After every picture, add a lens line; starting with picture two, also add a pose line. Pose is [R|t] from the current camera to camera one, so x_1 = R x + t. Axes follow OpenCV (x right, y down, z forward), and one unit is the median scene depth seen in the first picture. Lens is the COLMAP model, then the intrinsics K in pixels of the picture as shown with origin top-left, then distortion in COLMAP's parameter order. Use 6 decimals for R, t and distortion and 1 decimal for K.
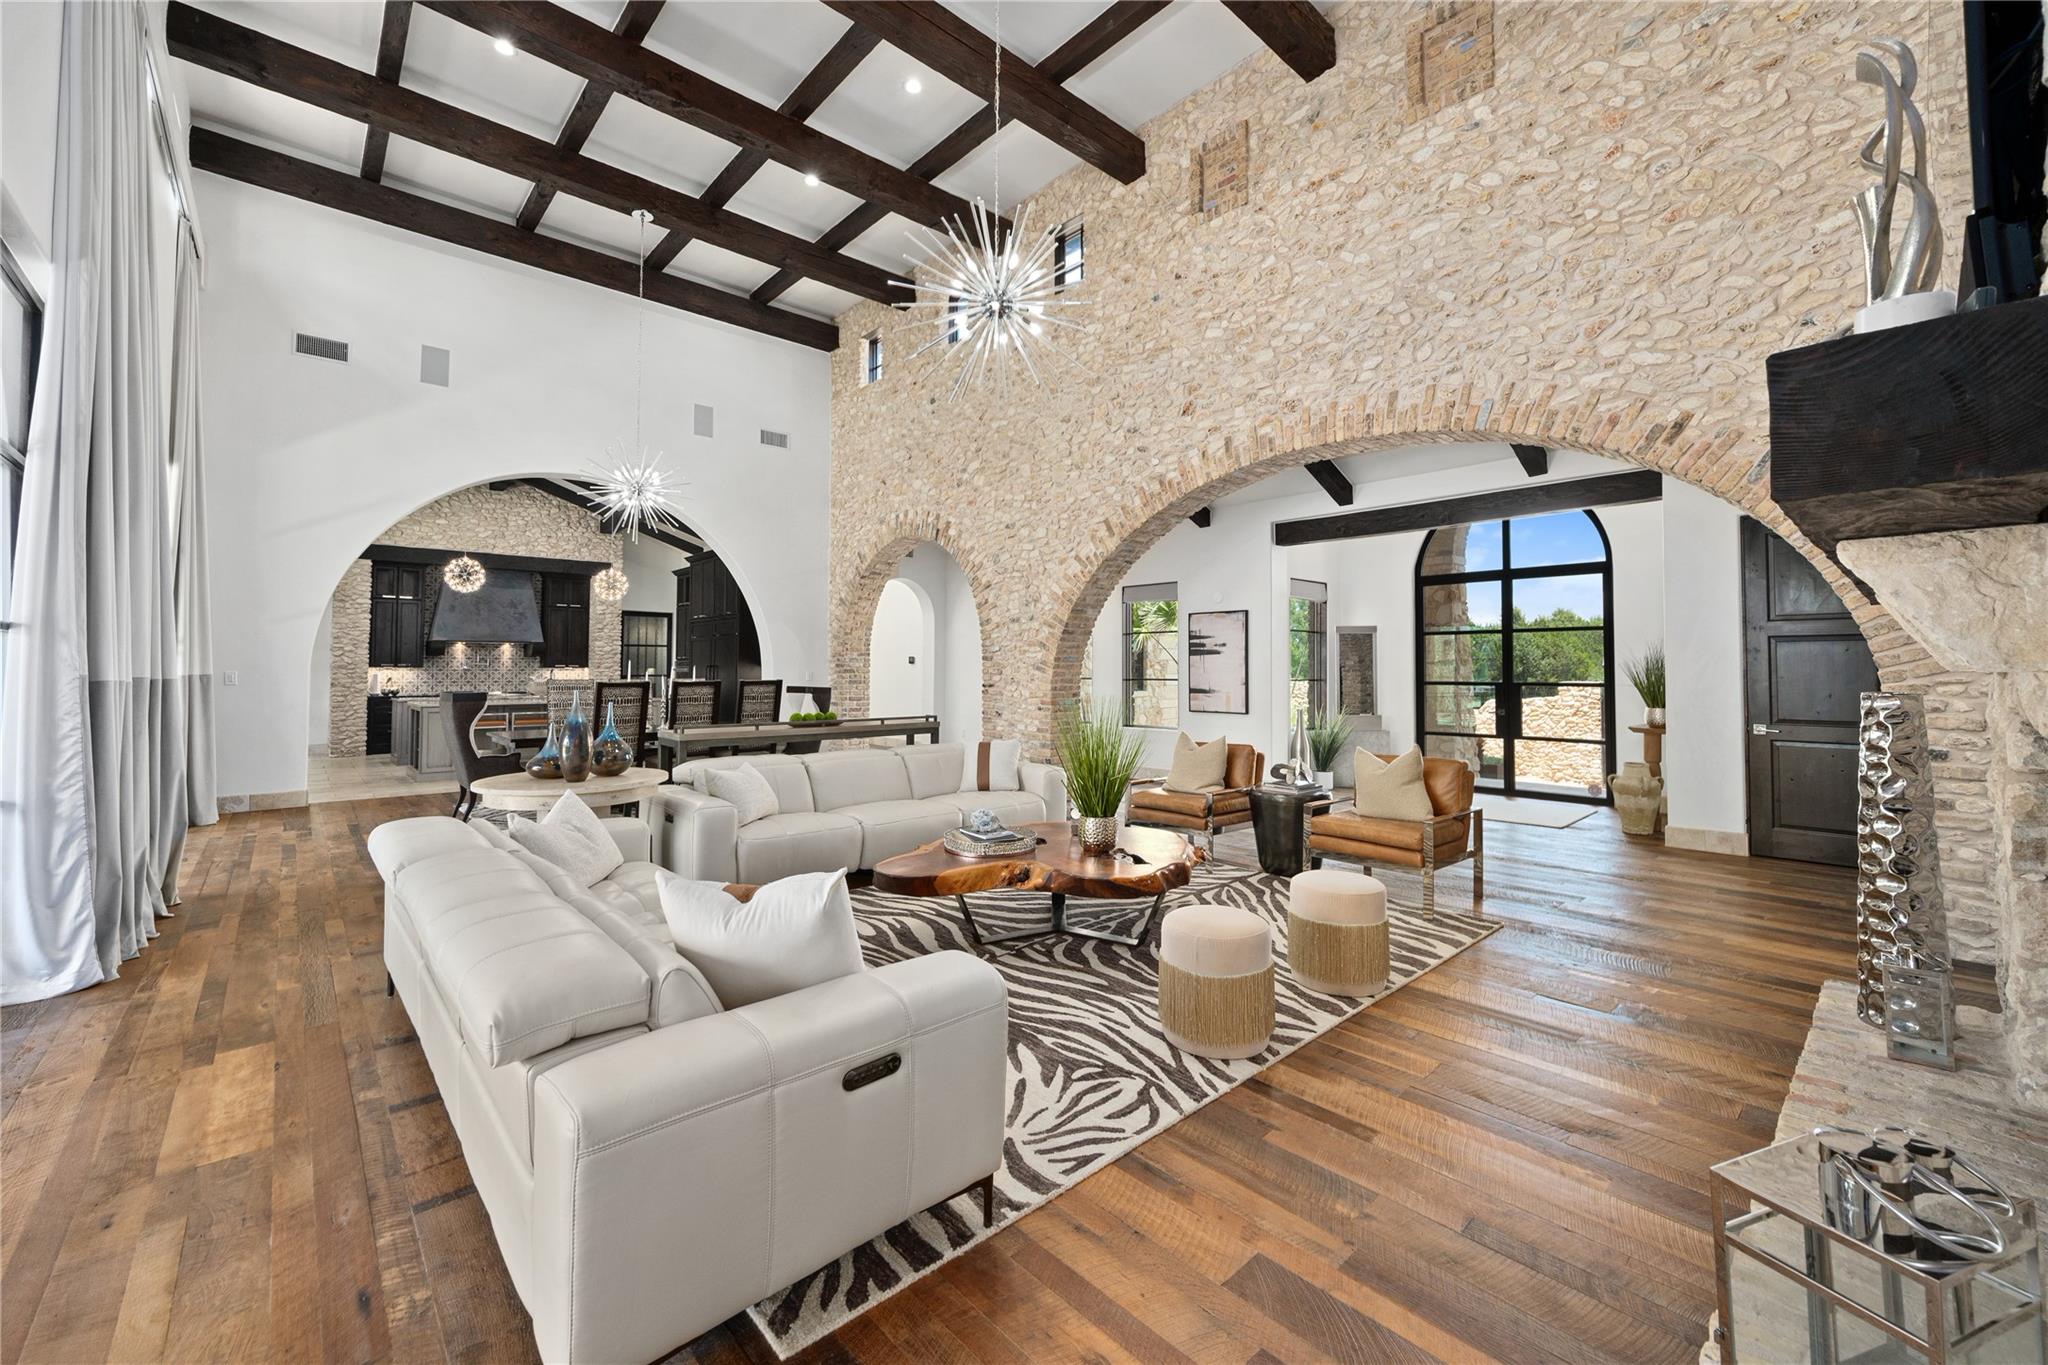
lens RADIAL K [[803.2, 0, 1028.3], [0, 803.2, 647.9], [0, 0, 1]] dist [-0.007856, -0.000095]
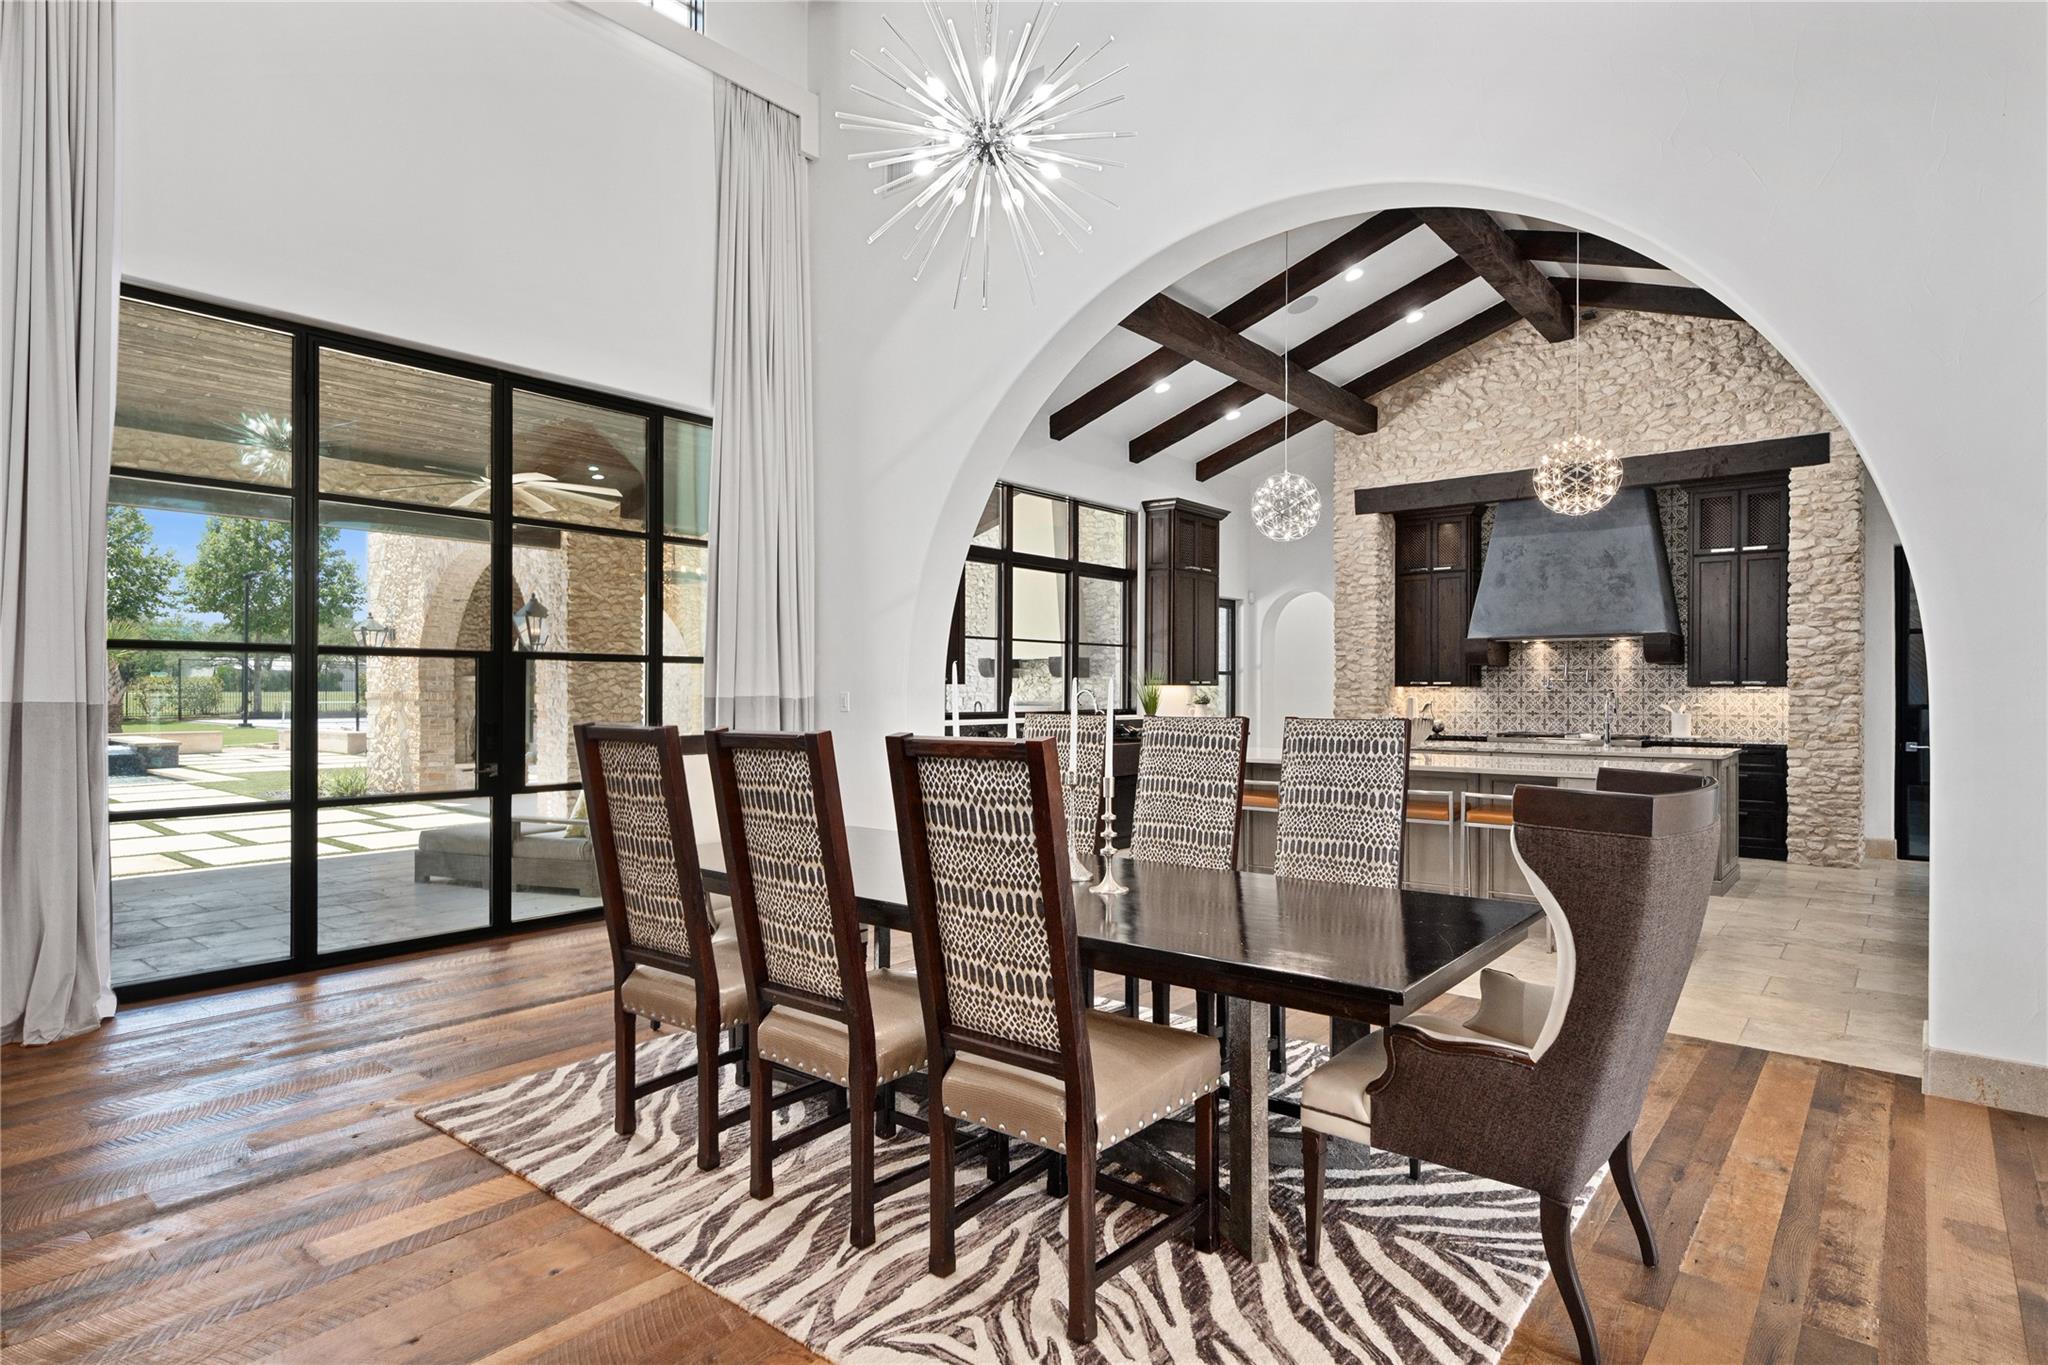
lens RADIAL K [[1091.2, 0, 1013.0], [0, 1091.2, 685.2], [0, 0, 1]] dist [0.001553, -0.000350]
pose [[0.146984, -0.004550, -0.989128, -0.048706], [0.026035, 0.999661, -0.000730, 0.023522], [0.988796, -0.025645, 0.147052, 0.876837]]
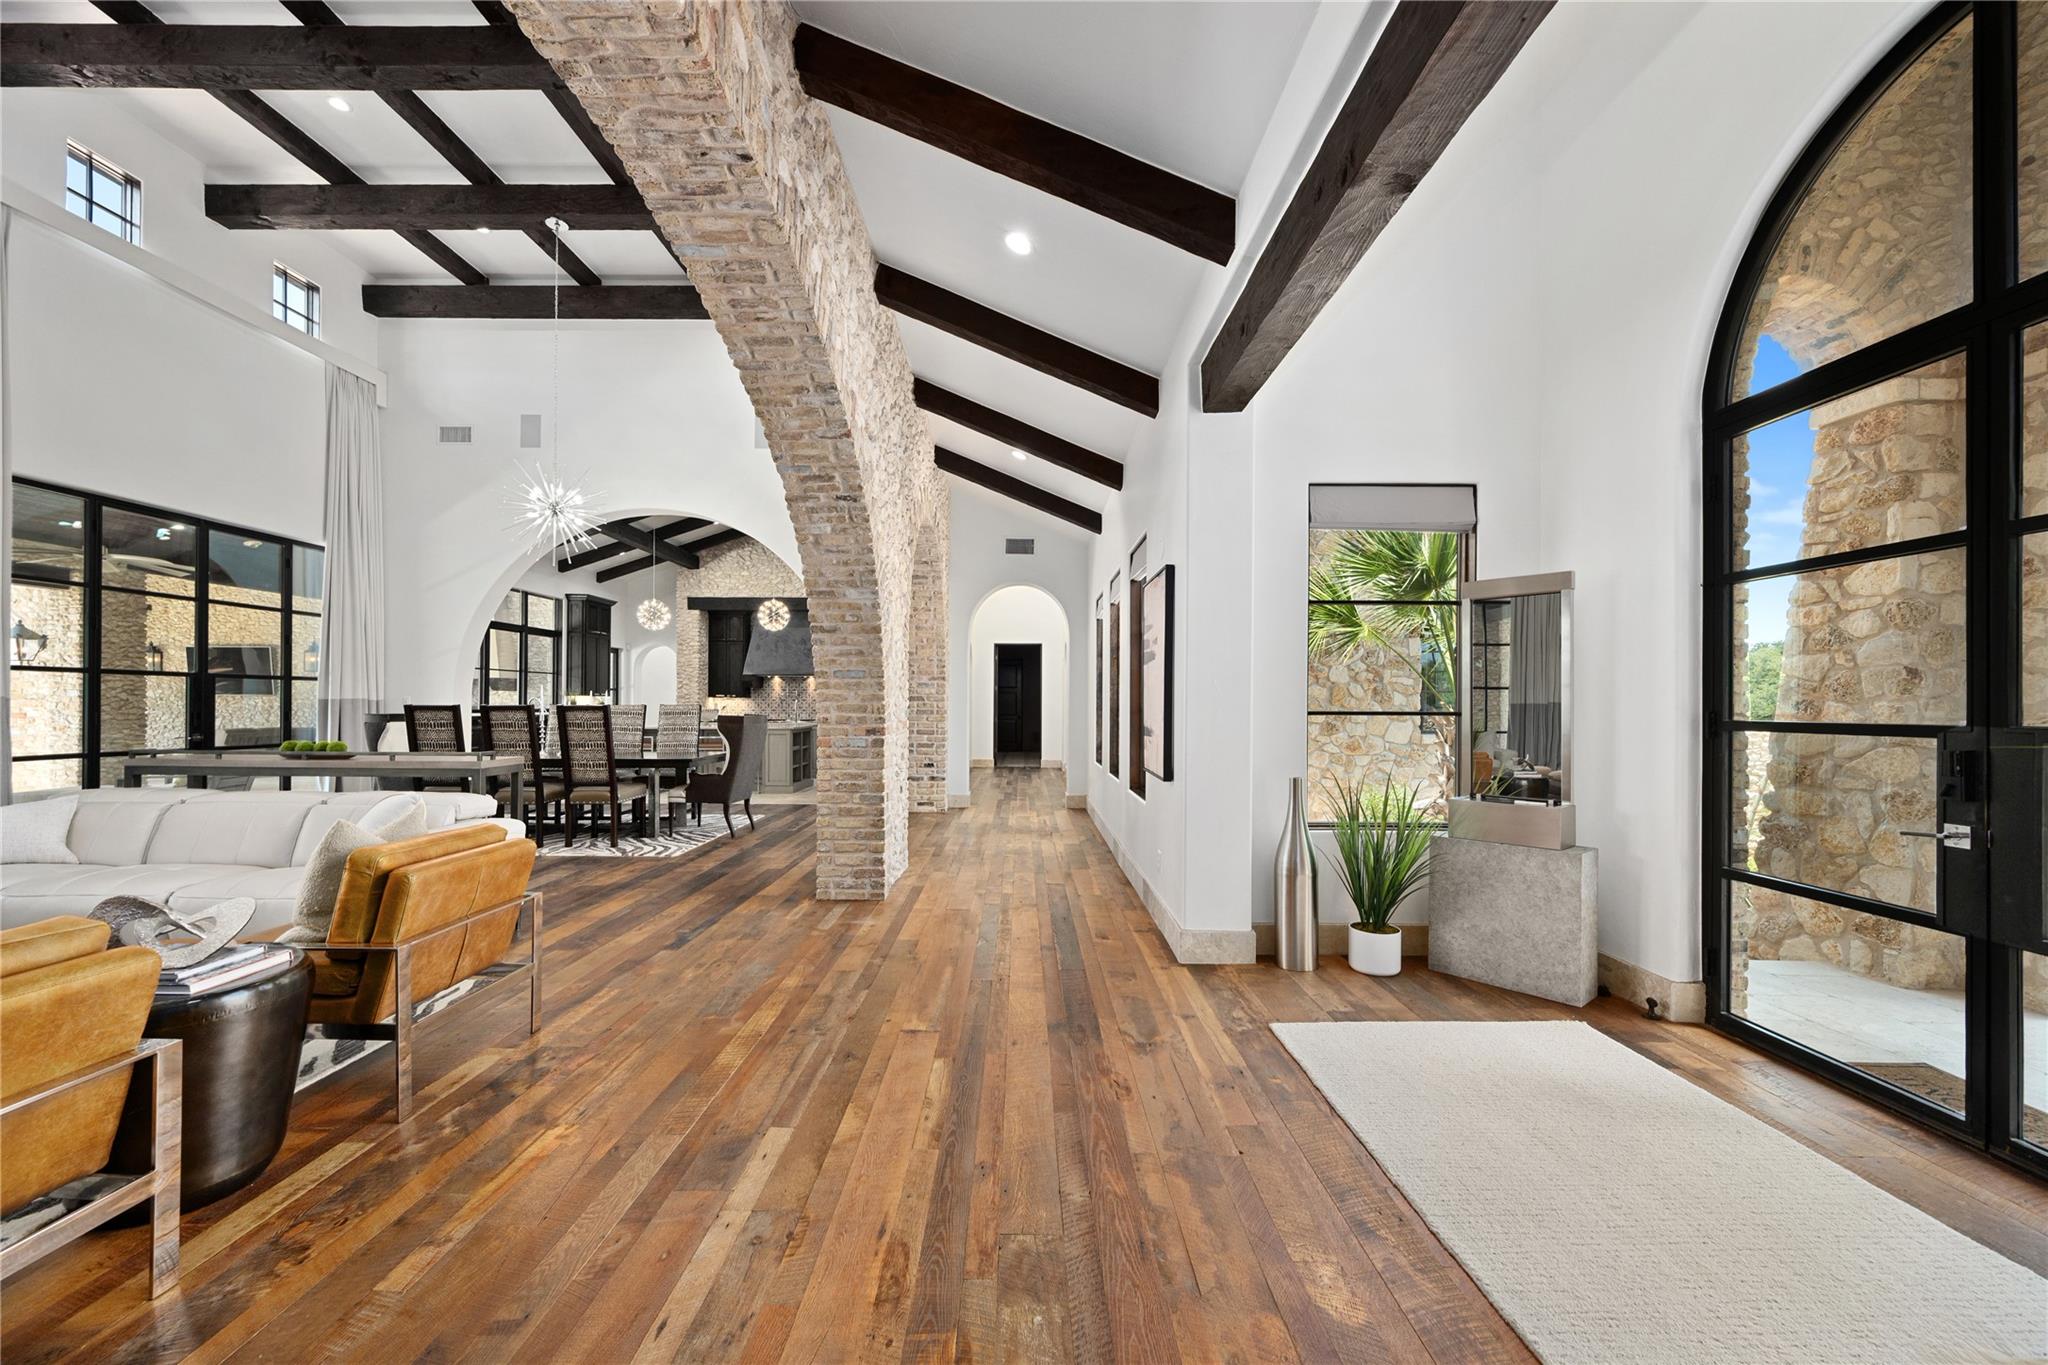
lens RADIAL K [[803.2, 0, 1024.5], [0, 803.2, 704.4], [0, 0, 1]] dist [-0.007856, -0.000095]
pose [[0.747561, 0.001758, -0.664191, 0.541320], [0.015720, 0.999670, 0.020339, 0.025800], [0.664007, -0.025646, 0.747286, 0.601598]]
